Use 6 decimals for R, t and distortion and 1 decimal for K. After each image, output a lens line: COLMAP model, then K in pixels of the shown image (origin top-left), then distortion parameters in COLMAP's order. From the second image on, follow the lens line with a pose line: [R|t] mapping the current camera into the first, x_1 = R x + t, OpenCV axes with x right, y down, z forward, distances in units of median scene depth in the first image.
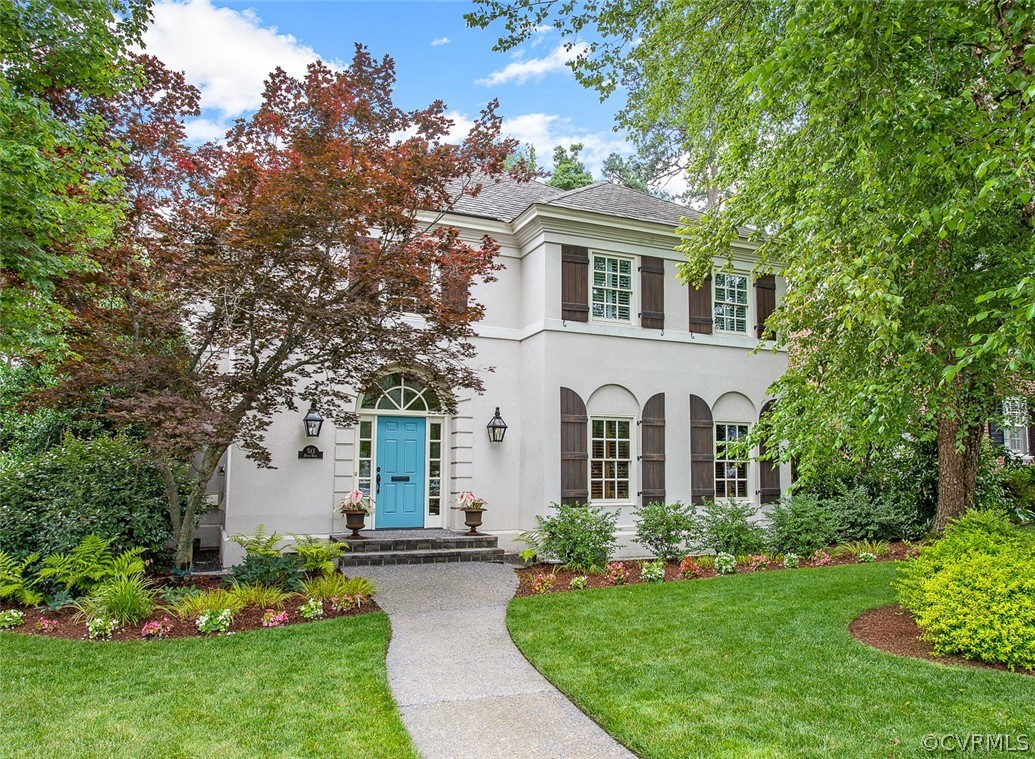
lens RADIAL K [[767.5, 0, 544.6], [0, 767.5, 408.6], [0, 0, 1]] dist [-0.009045, -0.000035]
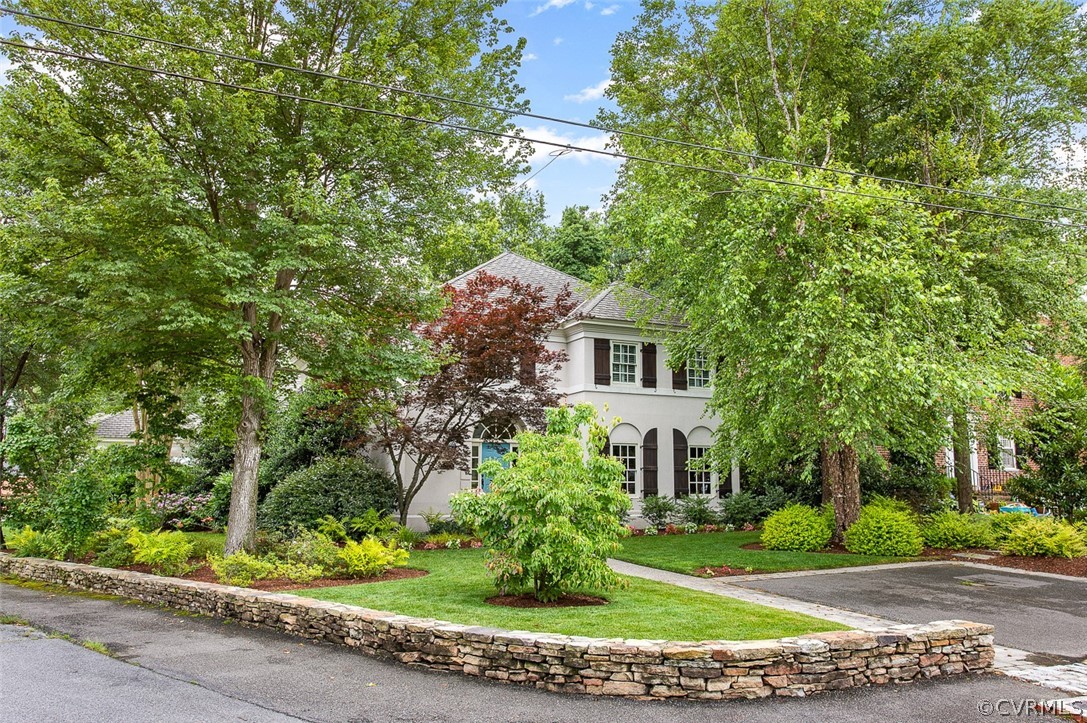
lens RADIAL K [[848.7, 0, 536.9], [0, 848.7, 362.2], [0, 0, 1]] dist [0.000071, -0.001119]
pose [[0.999911, 0.002925, 0.013030, -0.122735], [-0.002181, 0.998386, -0.056754, -0.058618], [-0.013175, 0.056720, 0.998303, -0.803507]]
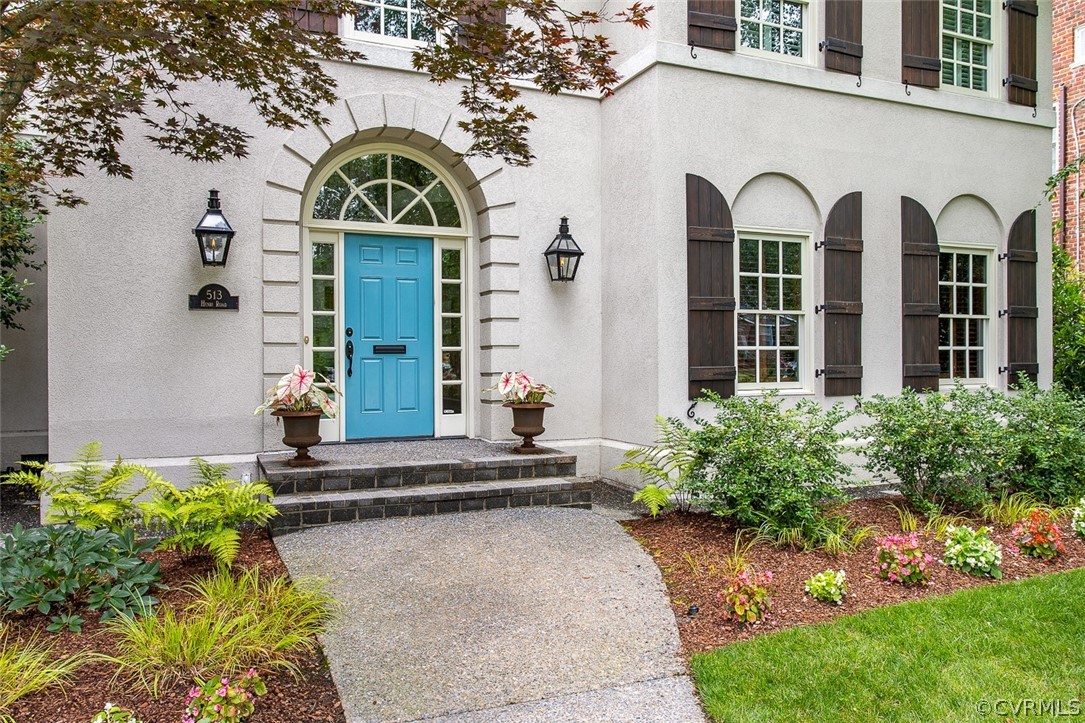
lens RADIAL K [[847.1, 0, 545.7], [0, 847.1, 359.8], [0, 0, 1]] dist [0.000071, -0.001119]
pose [[0.999923, -0.008334, -0.009218, -0.070582], [0.009128, 0.995921, 0.089767, 0.045354], [0.008432, -0.089844, 0.995920, 0.394219]]
